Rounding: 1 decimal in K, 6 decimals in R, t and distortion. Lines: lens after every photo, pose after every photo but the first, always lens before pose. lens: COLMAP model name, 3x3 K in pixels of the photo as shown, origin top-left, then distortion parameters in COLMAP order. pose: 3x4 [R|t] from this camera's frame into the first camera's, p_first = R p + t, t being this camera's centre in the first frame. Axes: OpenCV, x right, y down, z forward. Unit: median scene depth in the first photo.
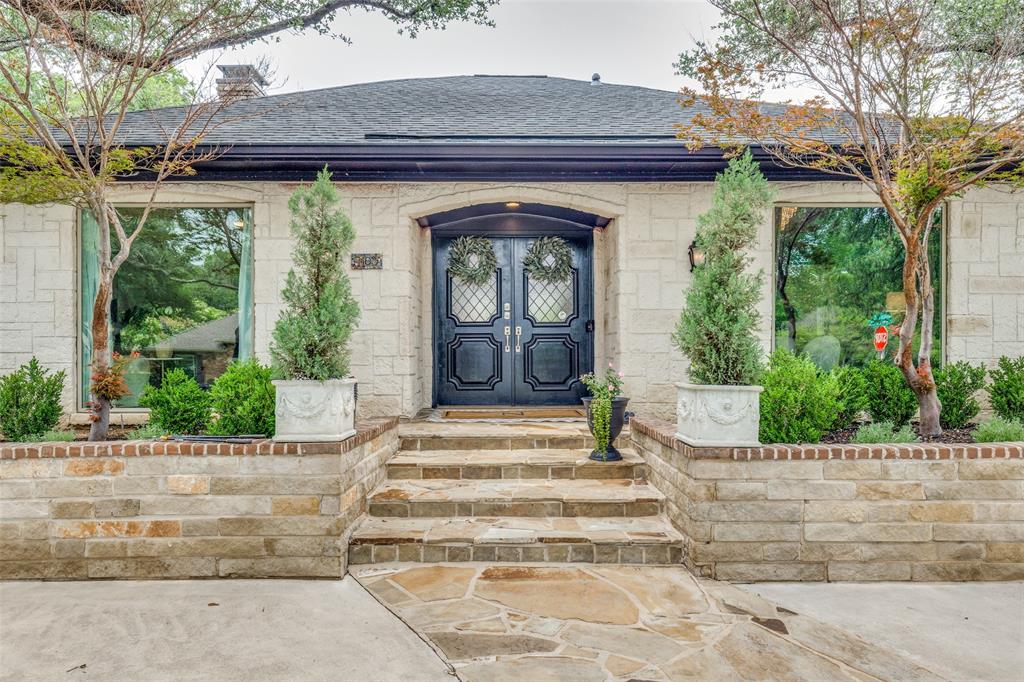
lens RADIAL K [[859.6, 0, 512.0], [0, 859.6, 300.3], [0, 0, 1]] dist [0.001238, 0.000836]
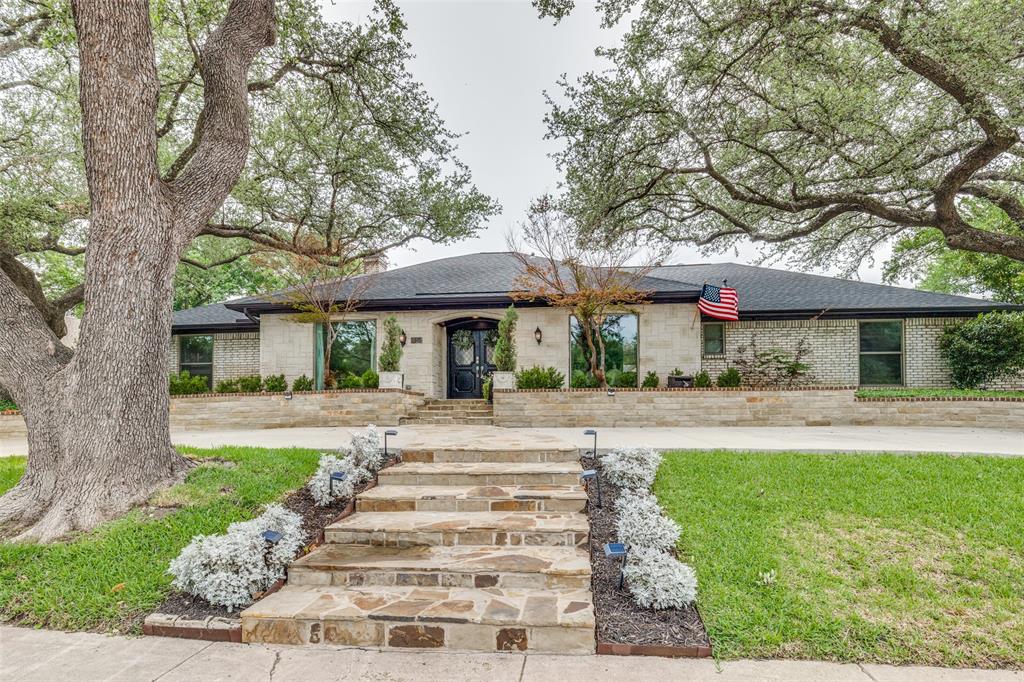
lens RADIAL K [[859.6, 0, 512.0], [0, 859.6, 300.3], [0, 0, 1]] dist [0.001238, 0.000836]
pose [[0.988206, -0.026347, -0.150849, 0.538129], [0.010762, 0.994601, -0.103209, 0.112375], [0.152754, 0.100368, 0.983154, -1.620340]]
